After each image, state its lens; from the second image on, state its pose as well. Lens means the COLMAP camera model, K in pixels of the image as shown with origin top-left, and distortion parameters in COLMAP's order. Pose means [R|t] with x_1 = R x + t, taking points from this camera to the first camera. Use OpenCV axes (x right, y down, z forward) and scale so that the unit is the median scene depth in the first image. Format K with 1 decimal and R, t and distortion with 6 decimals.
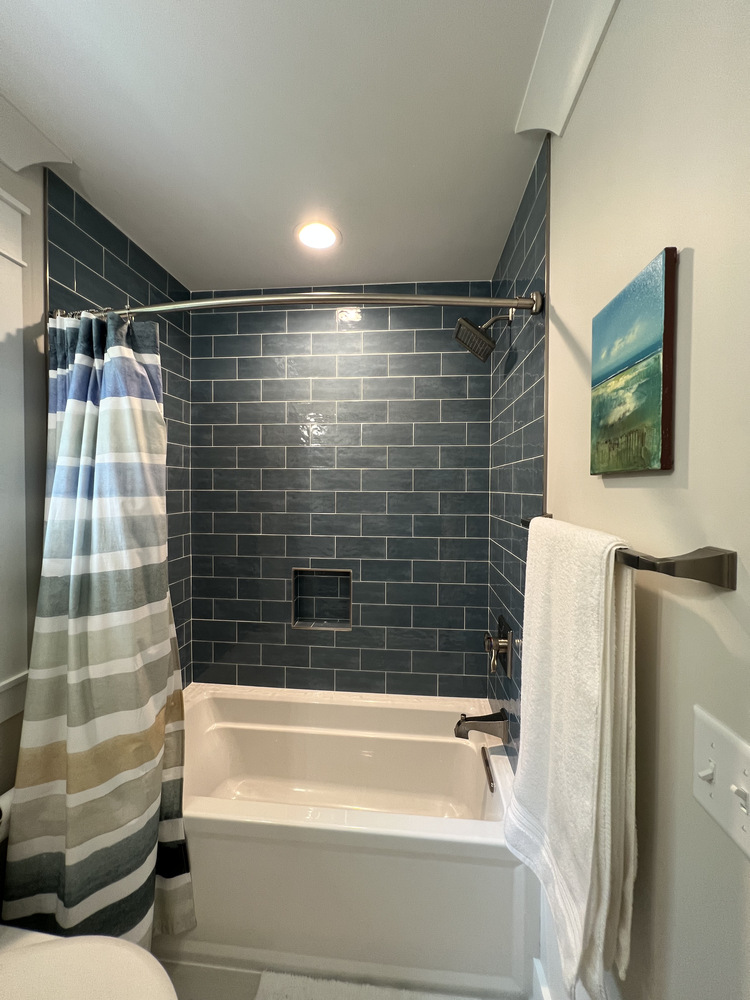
lens RADIAL K [[401.1, 0, 378.4], [0, 401.1, 498.8], [0, 0, 1]] dist [-0.001726, -0.000035]
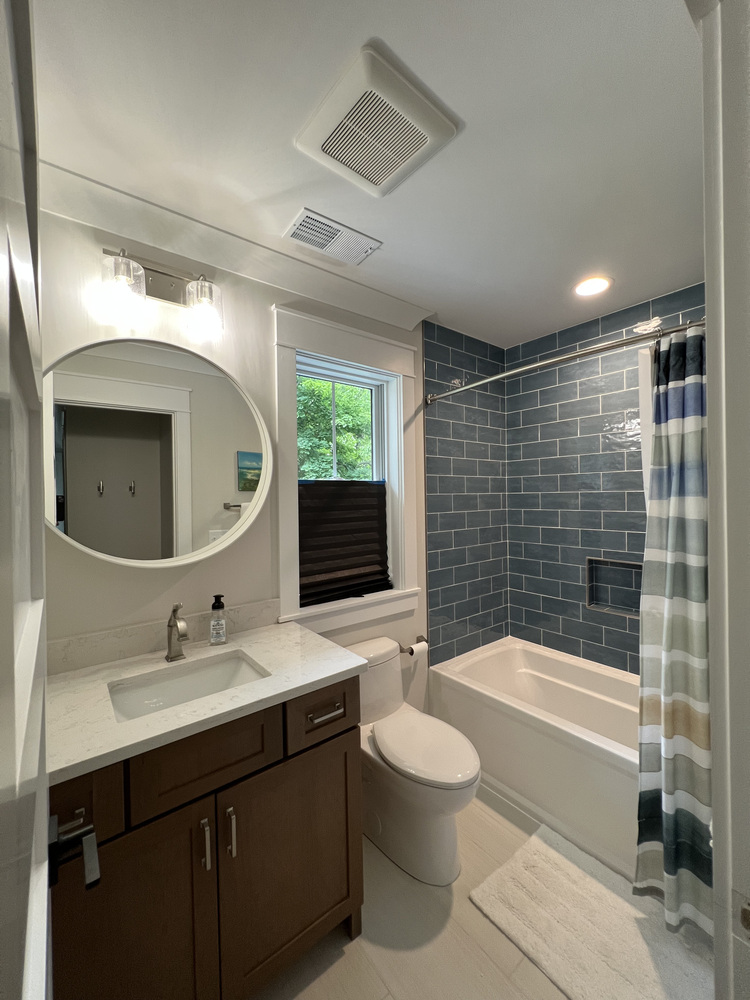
lens RADIAL K [[401.1, 0, 378.0], [0, 401.1, 496.7], [0, 0, 1]] dist [-0.001726, -0.000035]
pose [[0.690218, -0.015149, -0.723443, 0.219328], [0.004318, 0.999849, -0.016818, 0.011528], [0.723589, 0.008484, 0.690179, -0.264046]]
